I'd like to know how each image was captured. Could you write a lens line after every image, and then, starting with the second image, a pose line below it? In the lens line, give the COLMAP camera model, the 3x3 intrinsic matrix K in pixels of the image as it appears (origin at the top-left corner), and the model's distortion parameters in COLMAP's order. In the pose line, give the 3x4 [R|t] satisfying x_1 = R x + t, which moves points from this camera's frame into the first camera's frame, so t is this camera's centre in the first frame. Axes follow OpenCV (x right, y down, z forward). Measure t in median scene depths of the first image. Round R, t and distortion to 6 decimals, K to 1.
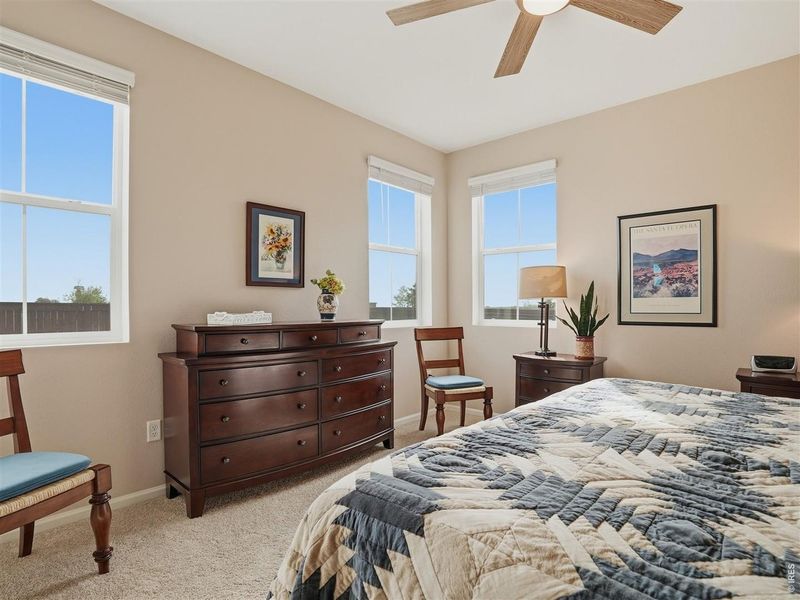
lens RADIAL K [[436.7, 0, 397.2], [0, 436.7, 303.9], [0, 0, 1]] dist [-0.067696, 0.028775]
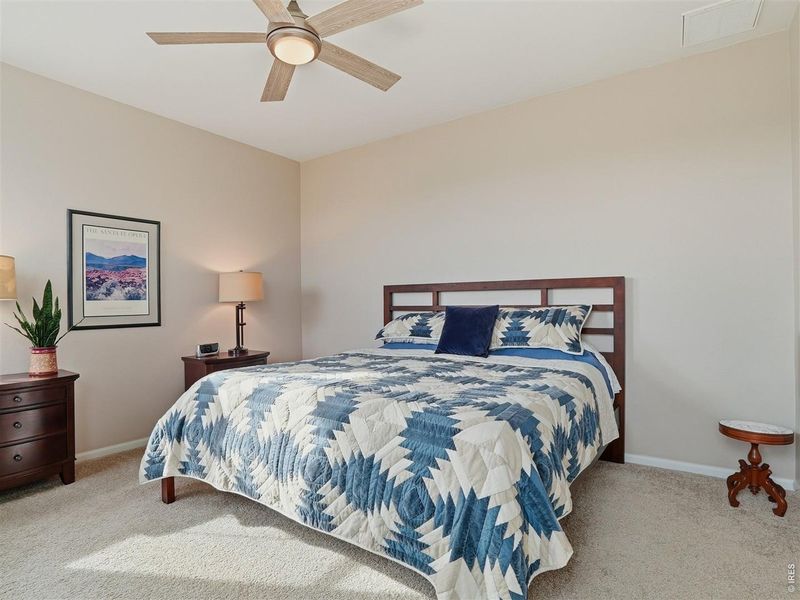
lens RADIAL K [[436.7, 0, 397.2], [0, 436.7, 303.9], [0, 0, 1]] dist [-0.067696, 0.028775]
pose [[-0.144247, 0.000449, 0.989542, -0.488682], [0.009687, 0.999953, 0.000958, -0.001058], [-0.989494, 0.009724, -0.144245, 0.486016]]
